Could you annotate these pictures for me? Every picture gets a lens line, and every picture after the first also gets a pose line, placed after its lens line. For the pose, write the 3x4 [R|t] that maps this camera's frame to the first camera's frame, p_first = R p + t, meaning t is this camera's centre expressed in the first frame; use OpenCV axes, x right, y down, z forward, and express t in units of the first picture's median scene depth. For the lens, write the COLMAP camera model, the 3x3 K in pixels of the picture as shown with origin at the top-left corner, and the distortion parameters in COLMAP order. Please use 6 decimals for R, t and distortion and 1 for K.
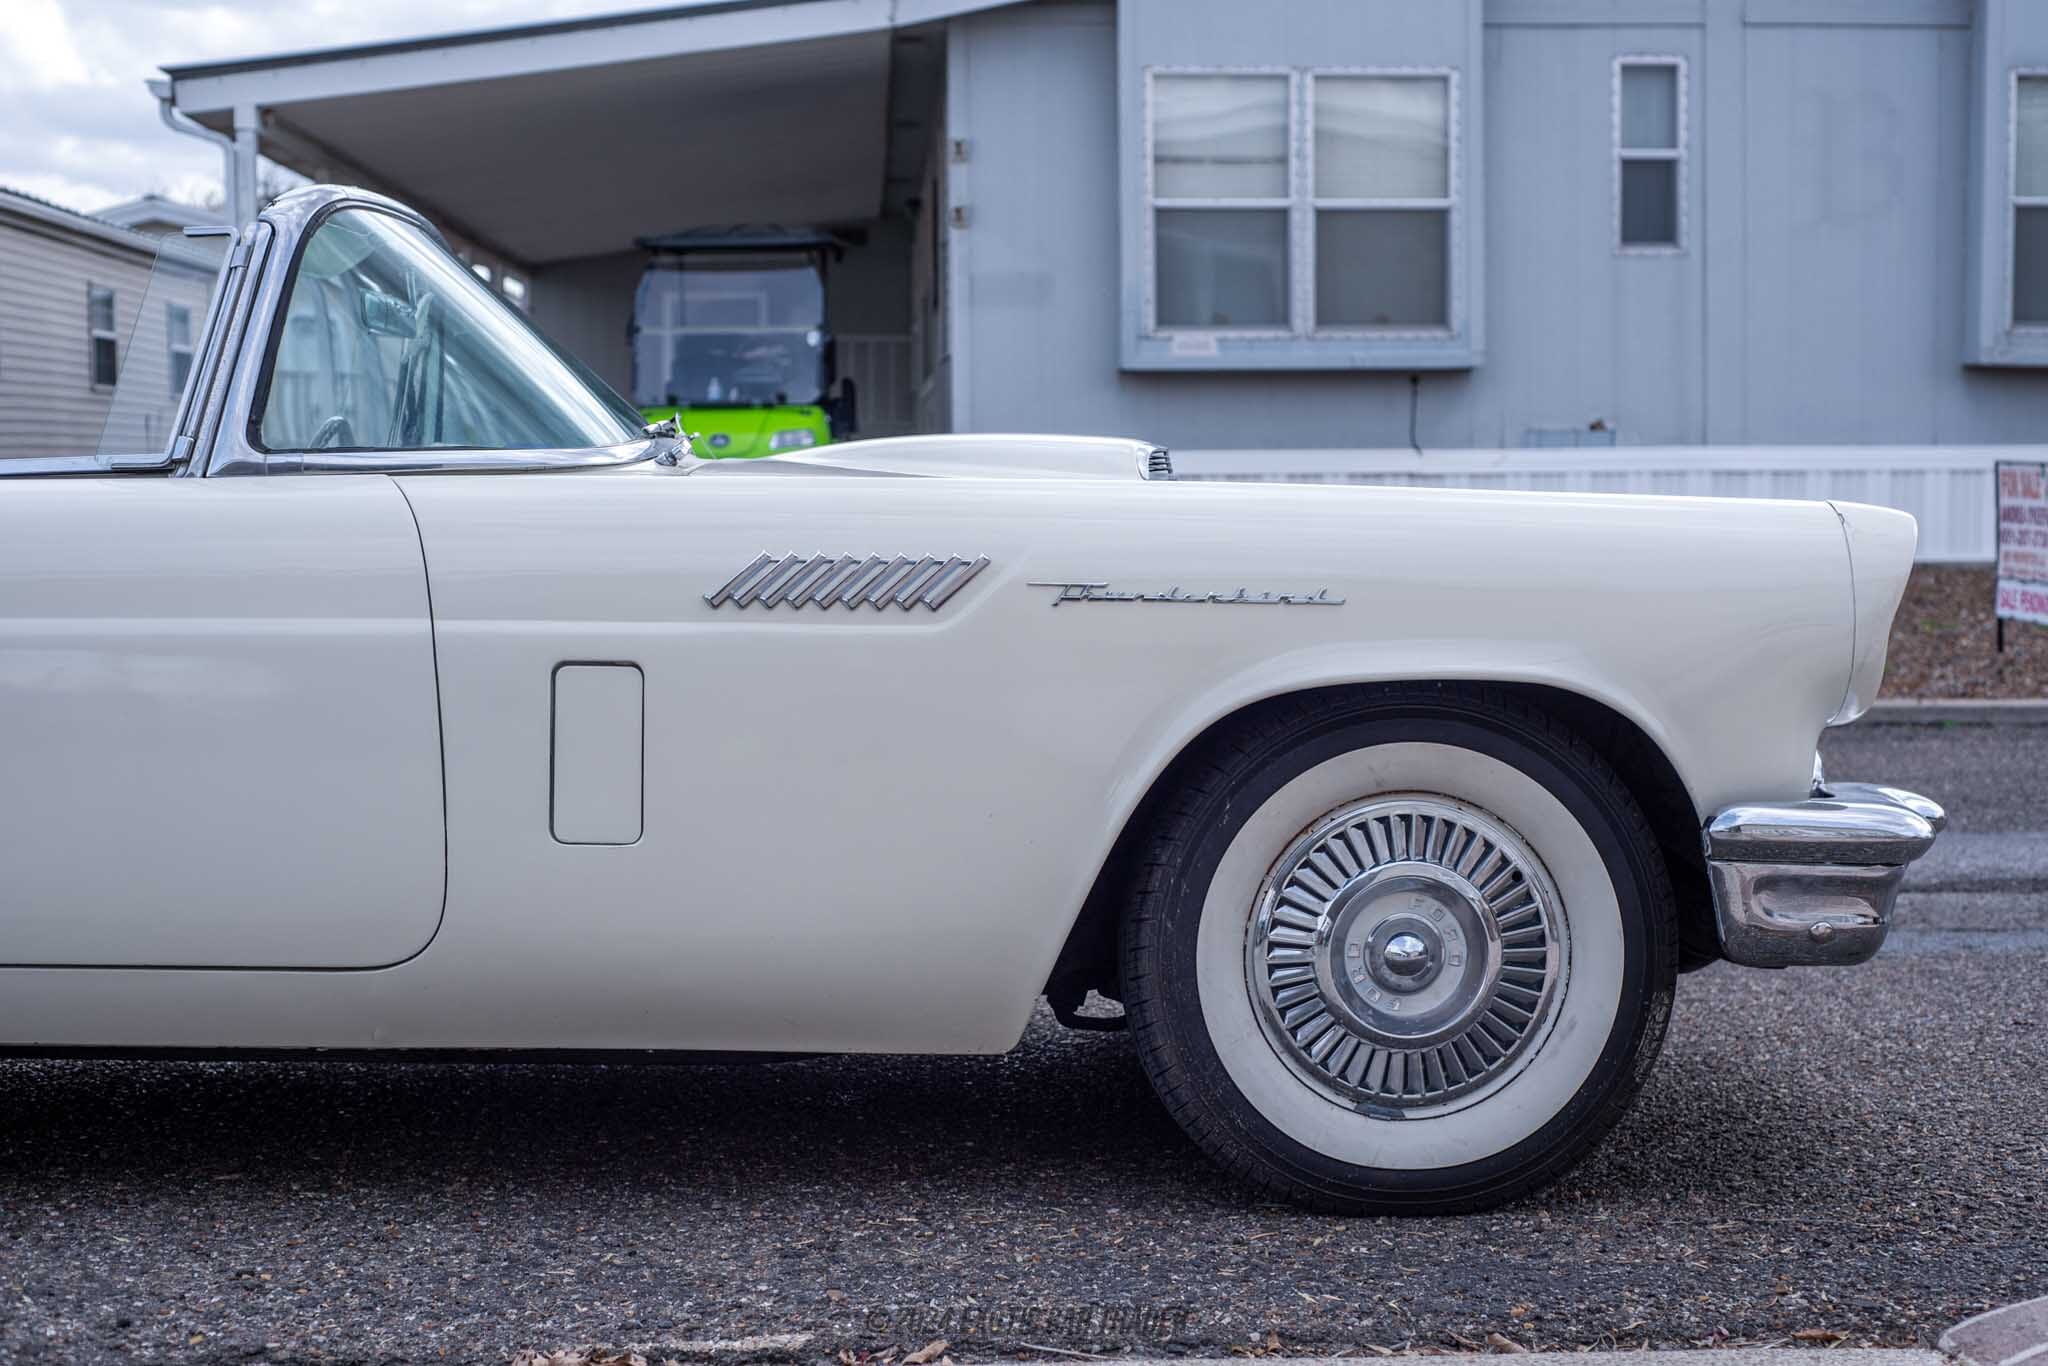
lens RADIAL K [[3602.6, 0, 1037.0], [0, 3602.6, 685.9], [0, 0, 1]] dist [0.000463, 0.000000]
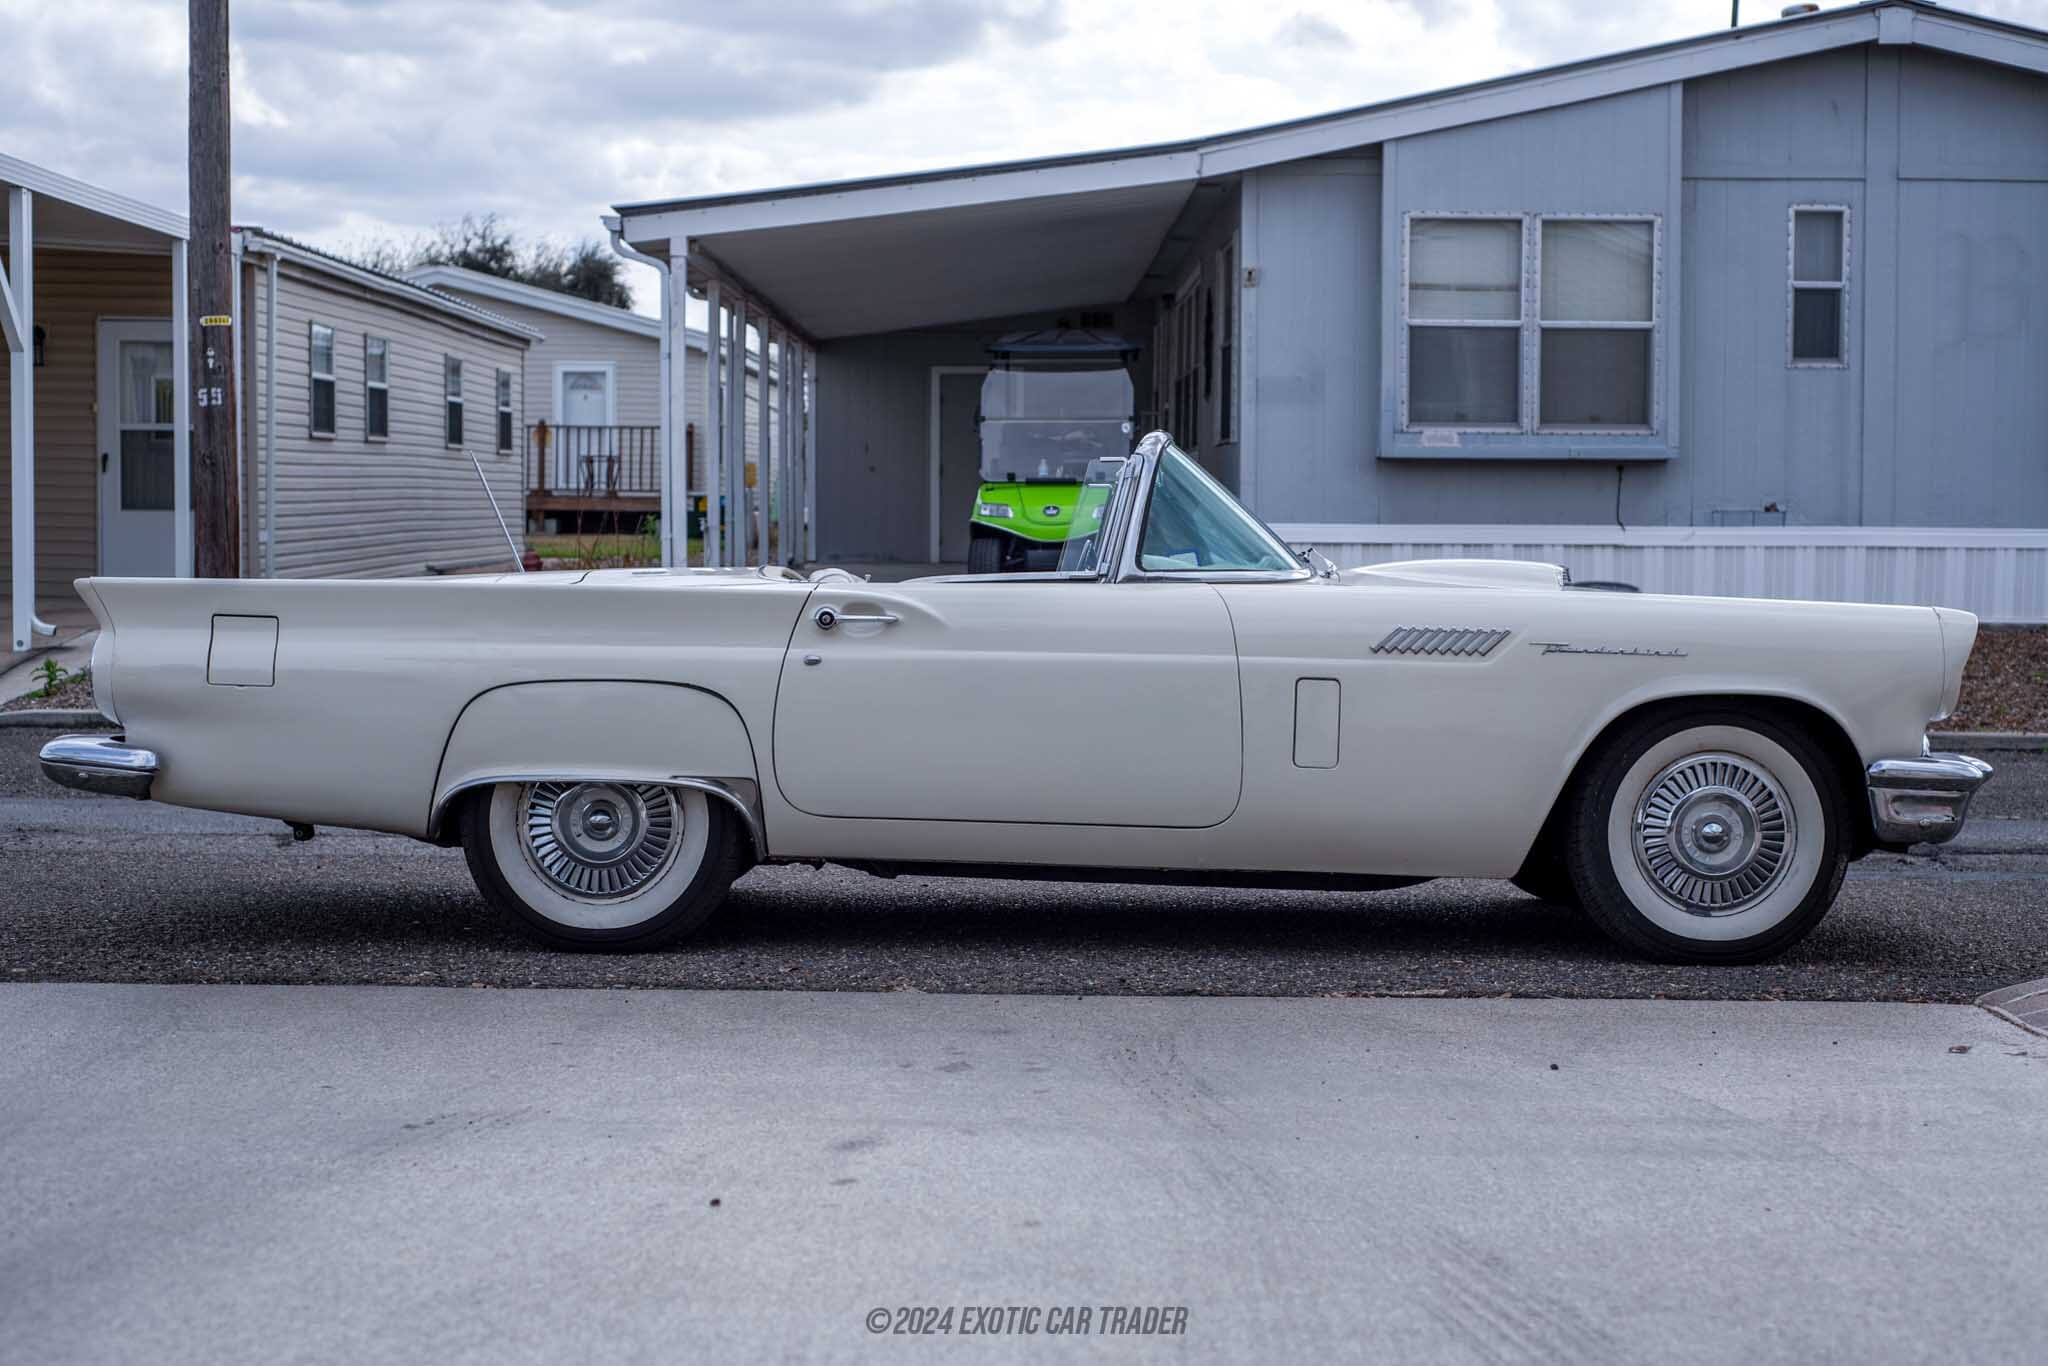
lens RADIAL K [[3602.6, 0, 1008.2], [0, 3602.6, 679.2], [0, 0, 1]] dist [0.000463, 0.000000]
pose [[0.998763, 0.016096, -0.047045, -0.044424], [-0.016697, 0.999784, -0.012399, 0.004849], [0.046835, 0.013169, 0.998816, -0.229762]]
